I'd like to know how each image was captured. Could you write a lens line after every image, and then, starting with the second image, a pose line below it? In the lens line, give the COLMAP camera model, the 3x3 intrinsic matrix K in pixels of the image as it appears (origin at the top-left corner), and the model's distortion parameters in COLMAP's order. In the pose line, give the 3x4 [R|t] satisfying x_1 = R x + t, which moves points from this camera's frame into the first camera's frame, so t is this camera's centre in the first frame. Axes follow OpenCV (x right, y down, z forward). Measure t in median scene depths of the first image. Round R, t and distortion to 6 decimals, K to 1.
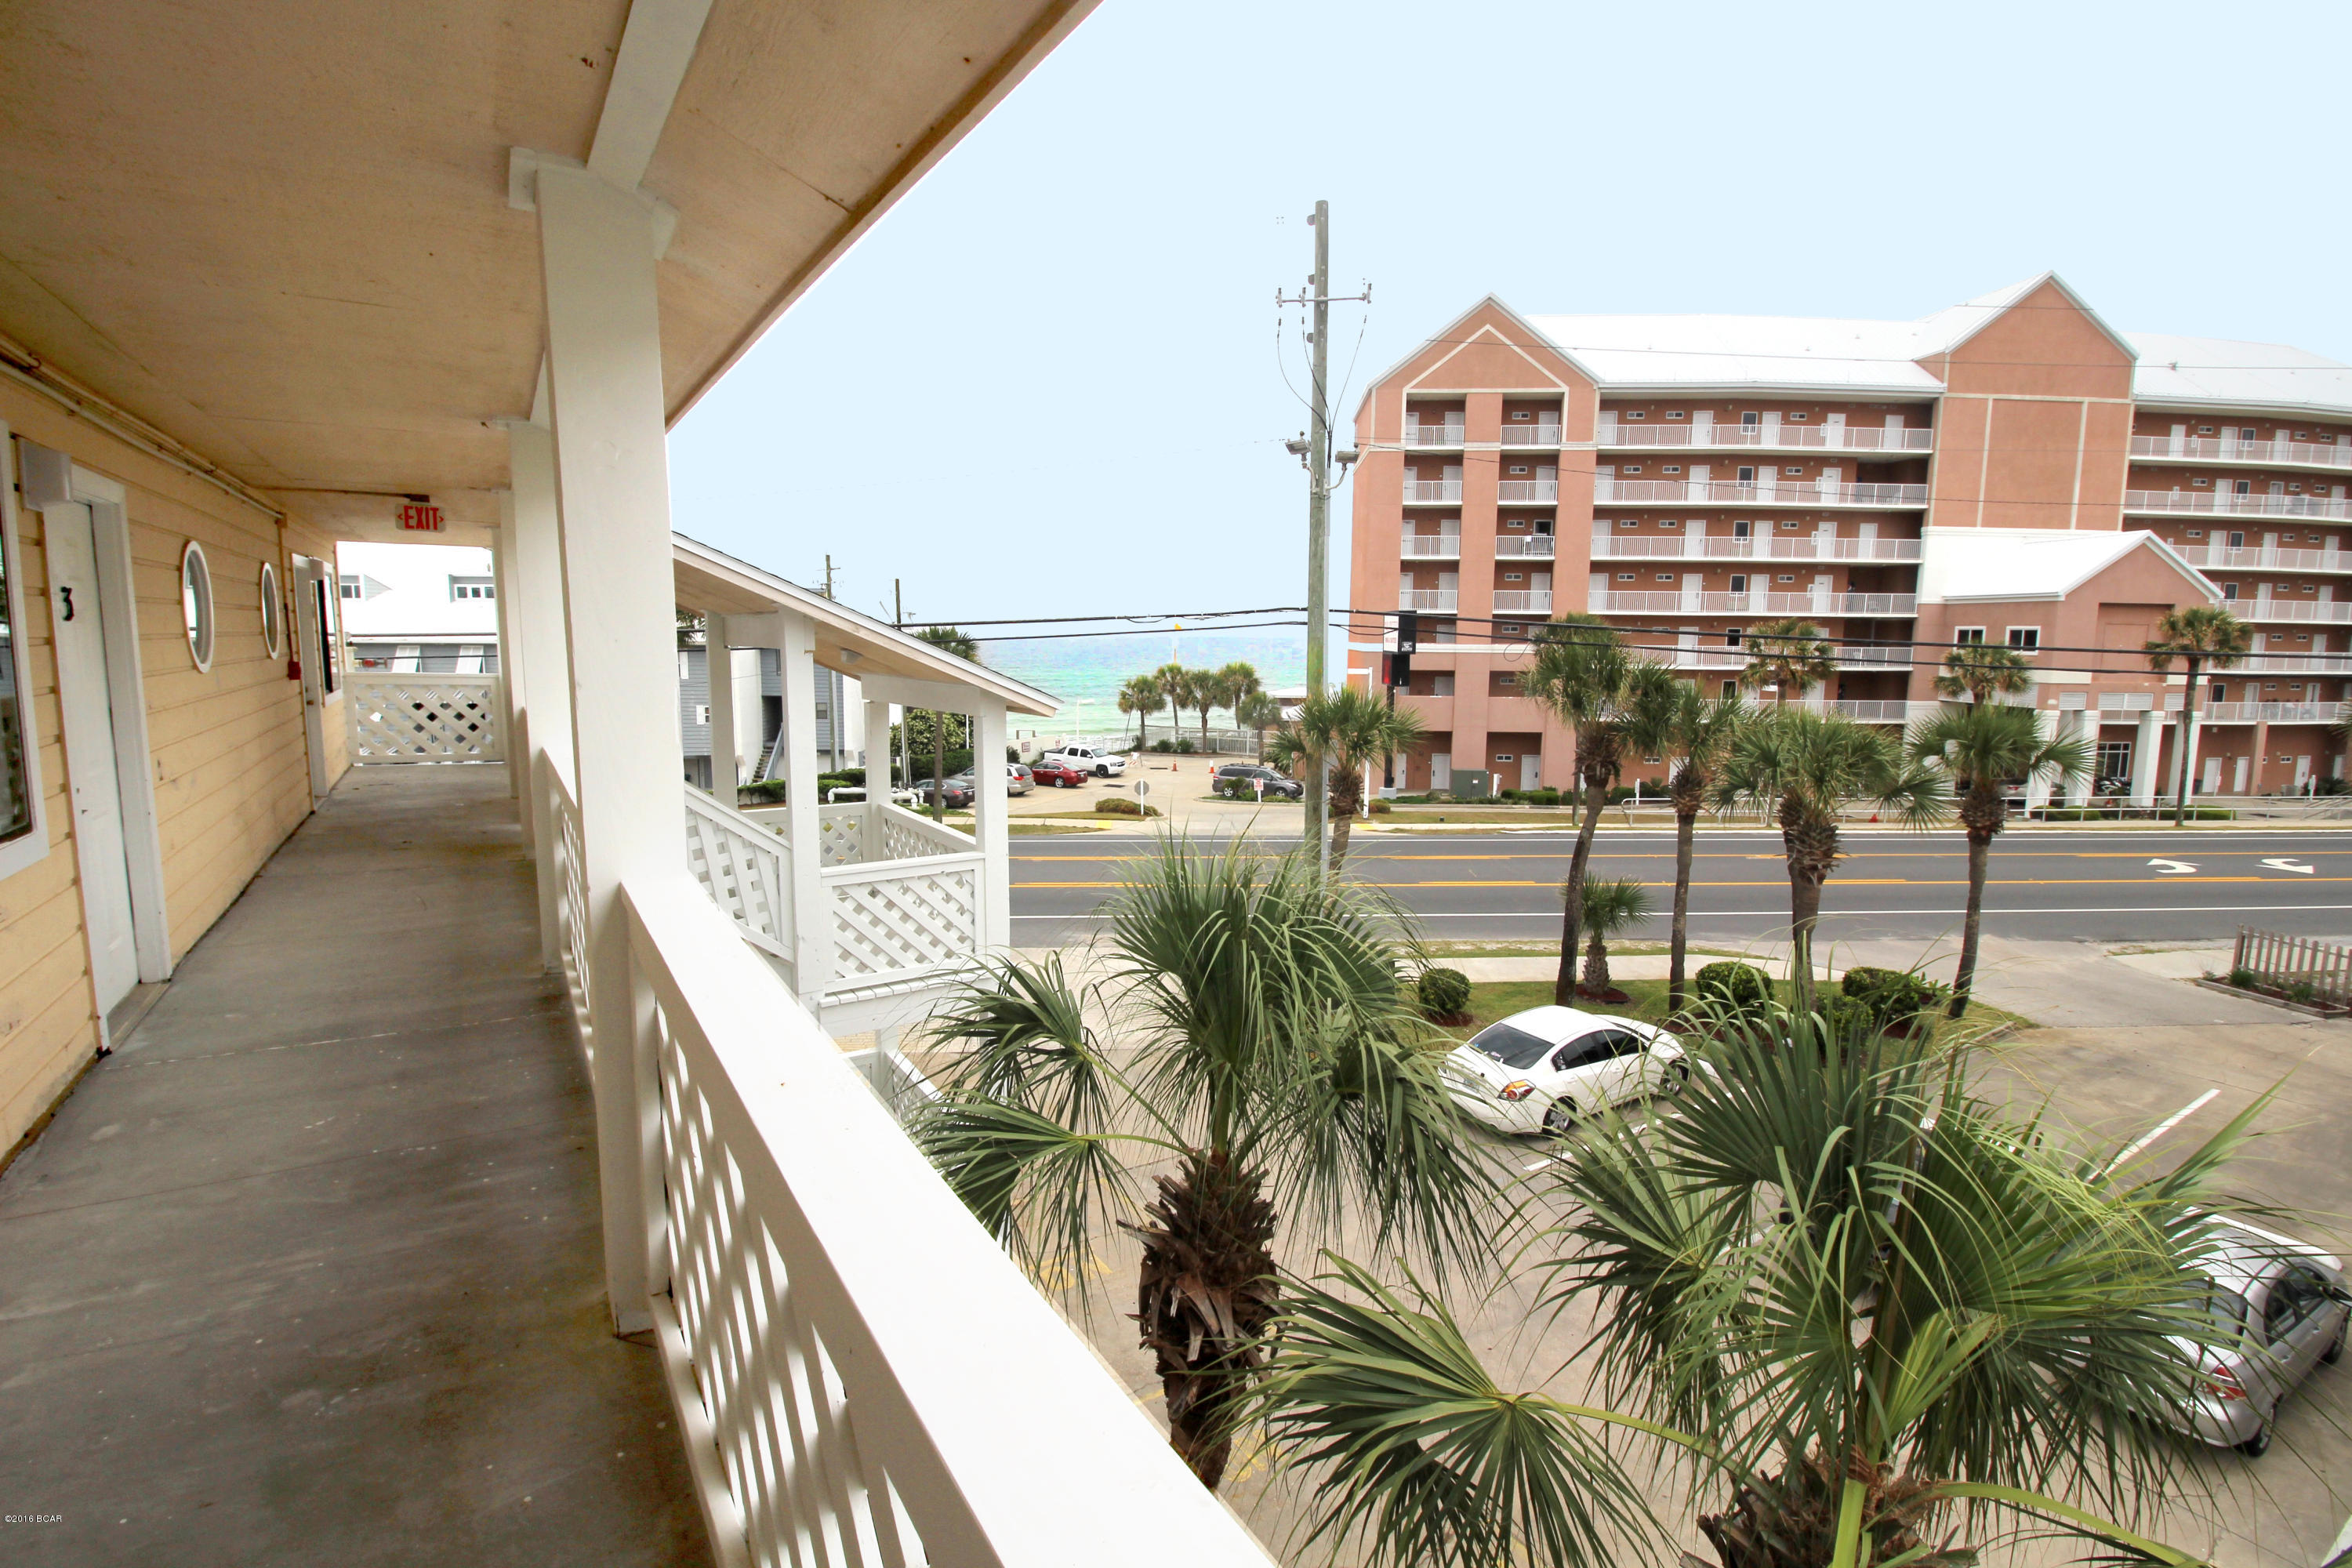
lens RADIAL K [[1096.5, 0, 1164.3], [0, 1096.5, 772.3], [0, 0, 1]] dist [0.000624, -0.000044]
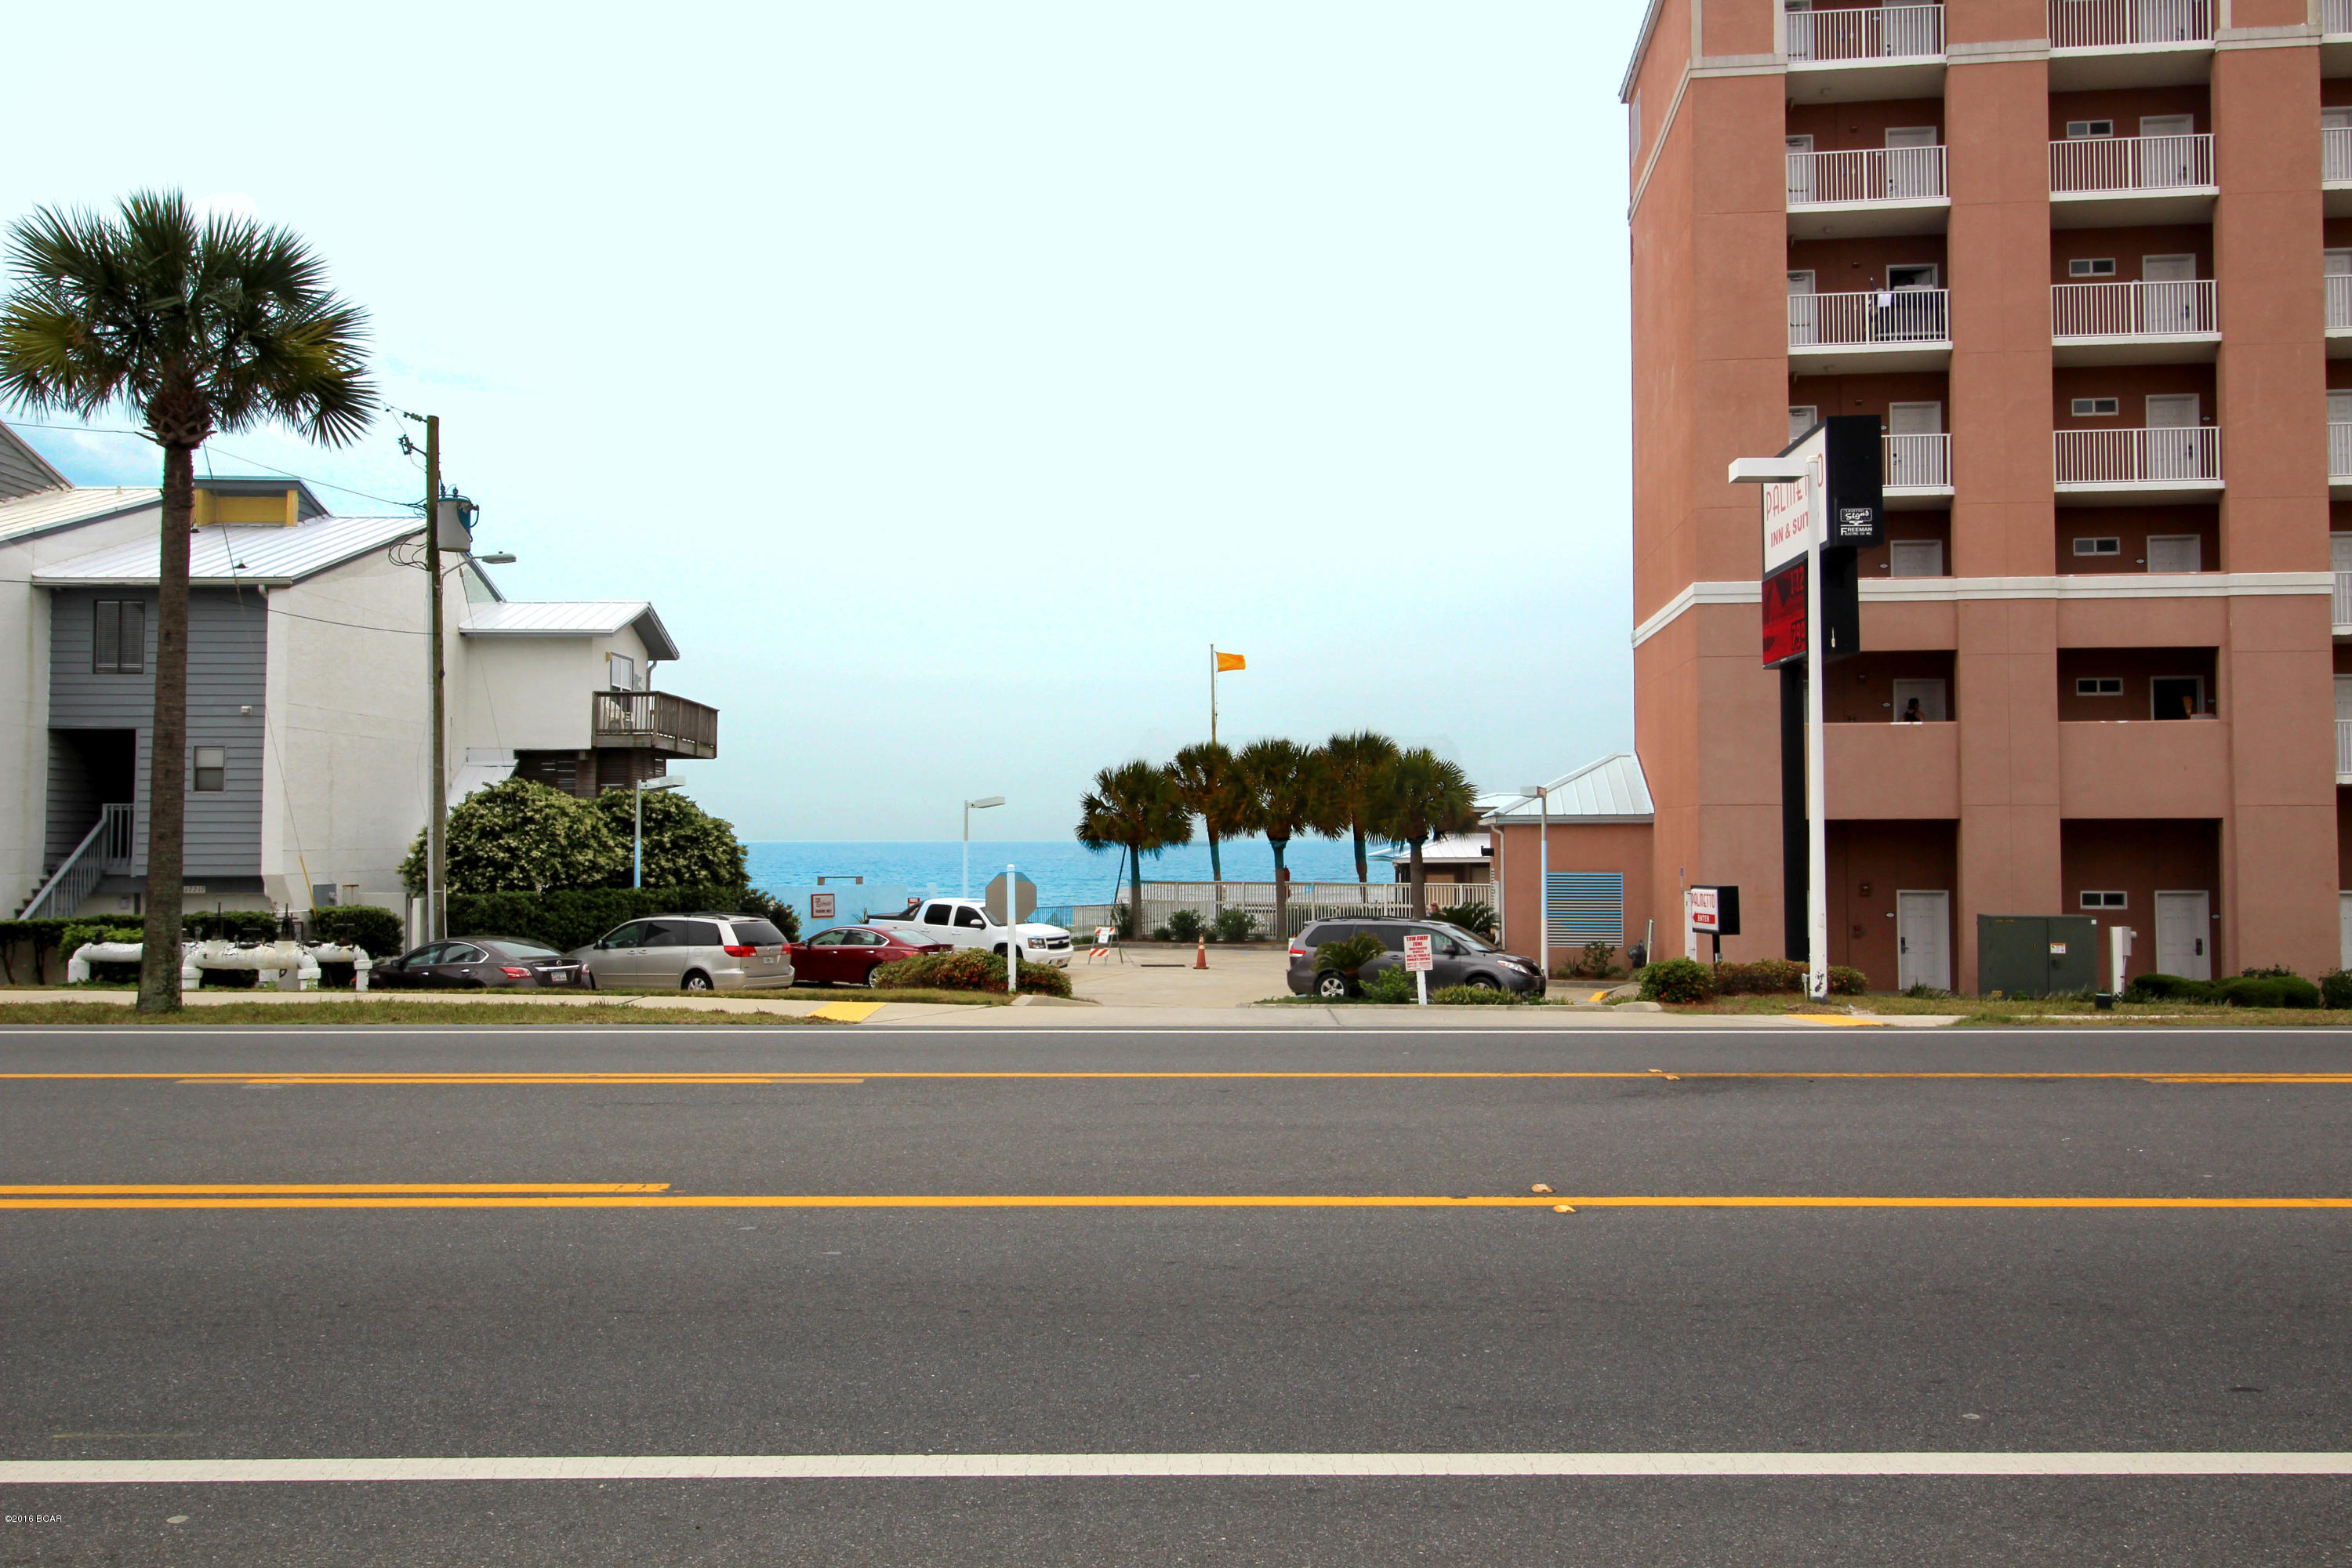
lens RADIAL K [[1906.1, 0, 1176.0], [0, 1906.1, 784.0], [0, 0, 1]] dist [0.002636, -0.001553]
pose [[0.999401, -0.009452, -0.033281, 0.029617], [0.004243, 0.988183, -0.153219, 0.047383], [0.034335, 0.152986, 0.987632, 0.385275]]
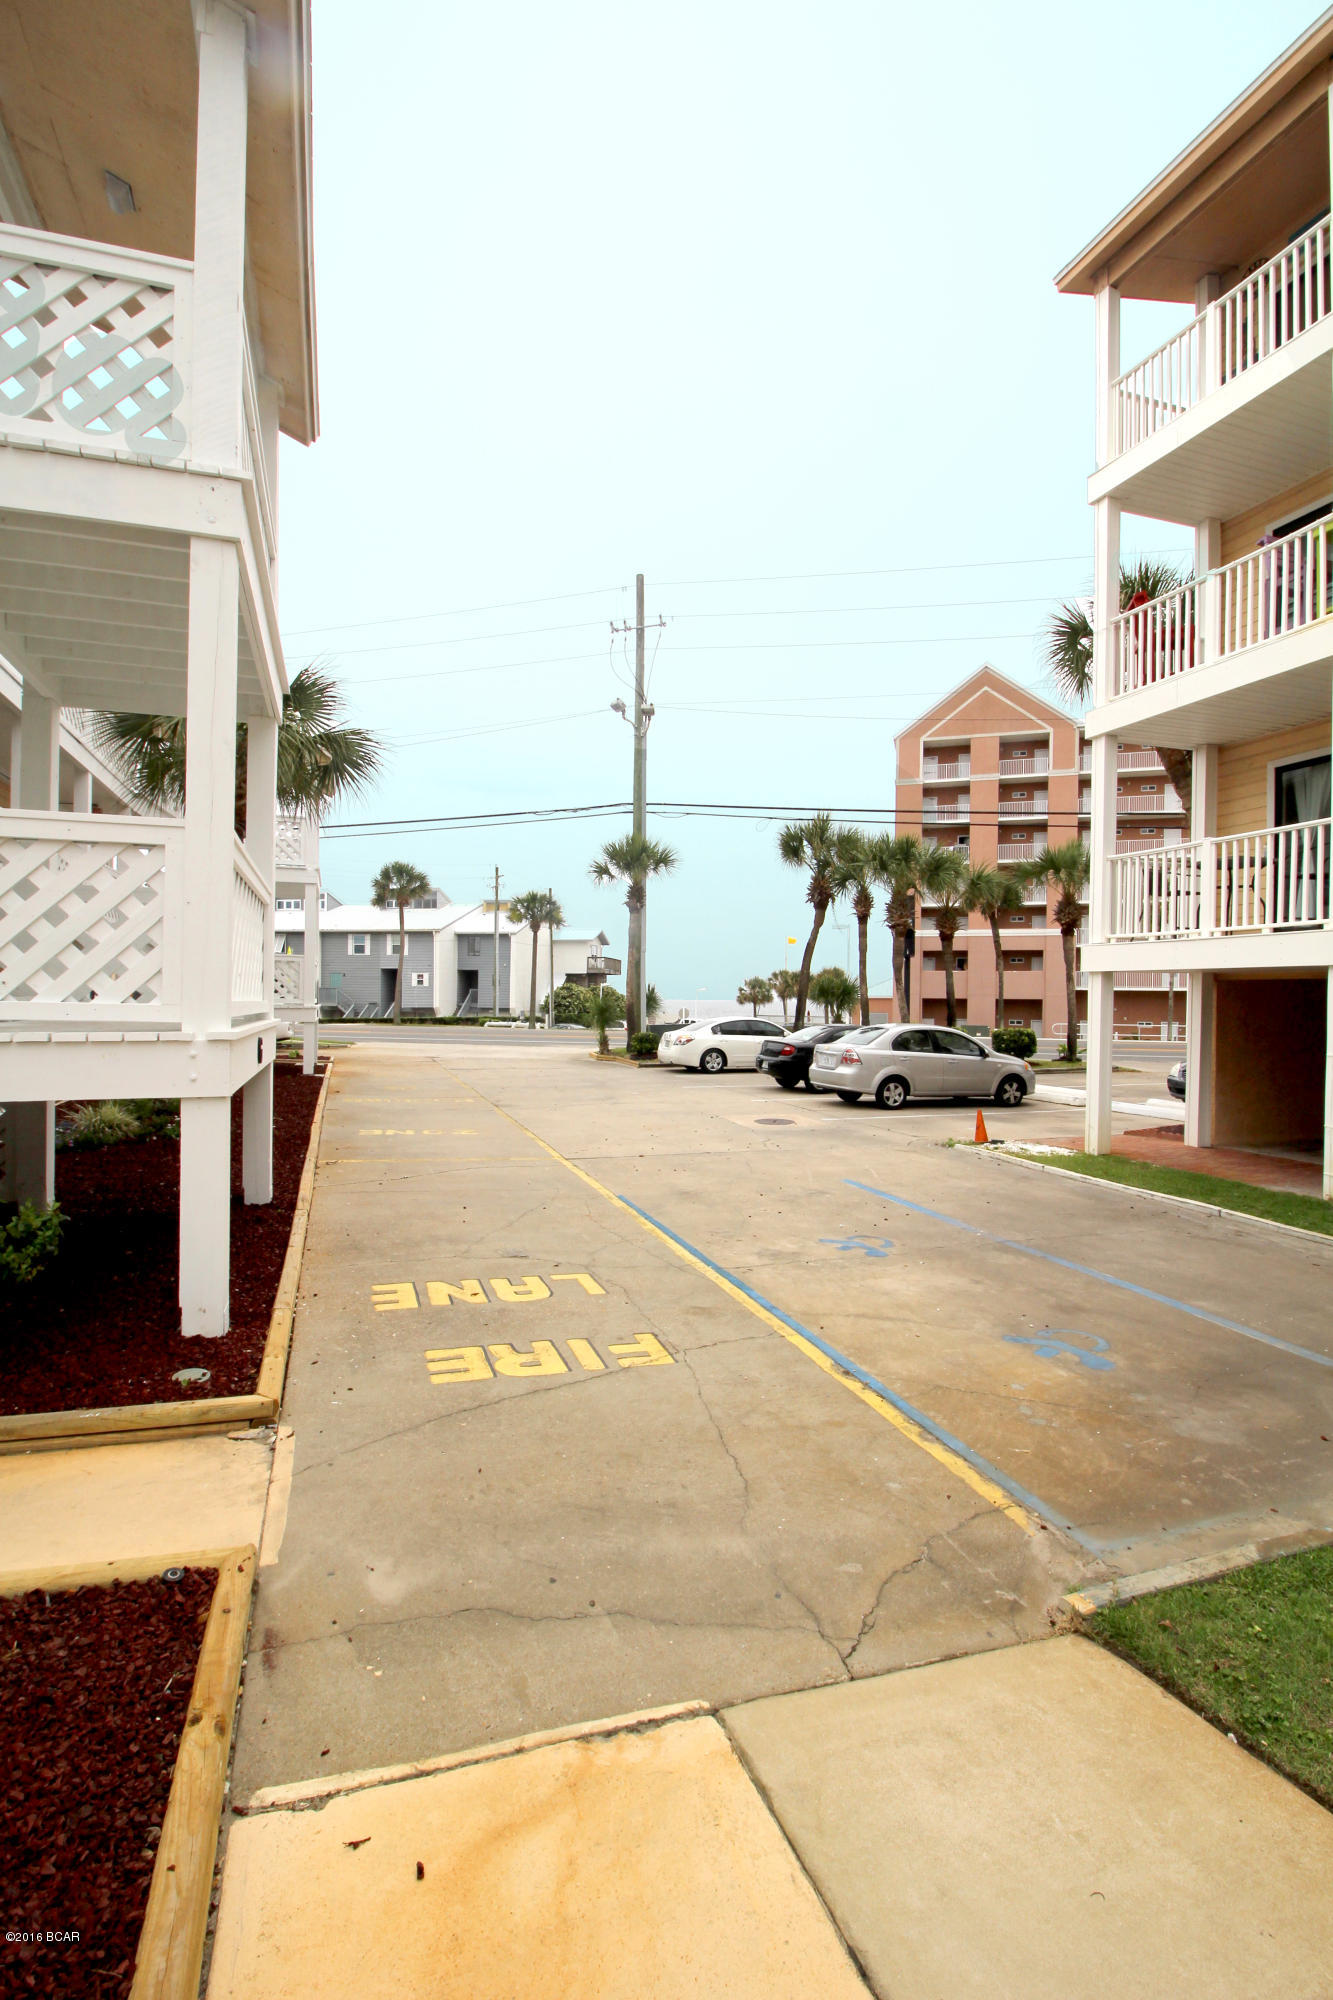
lens RADIAL K [[932.4, 0, 651.2], [0, 932.4, 1001.4], [0, 0, 1]] dist [0.000624, -0.000044]
pose [[0.972874, 0.005572, -0.231269, 0.163122], [-0.034043, 0.992274, -0.119301, 0.108068], [0.228817, 0.123938, 0.965548, -0.115525]]
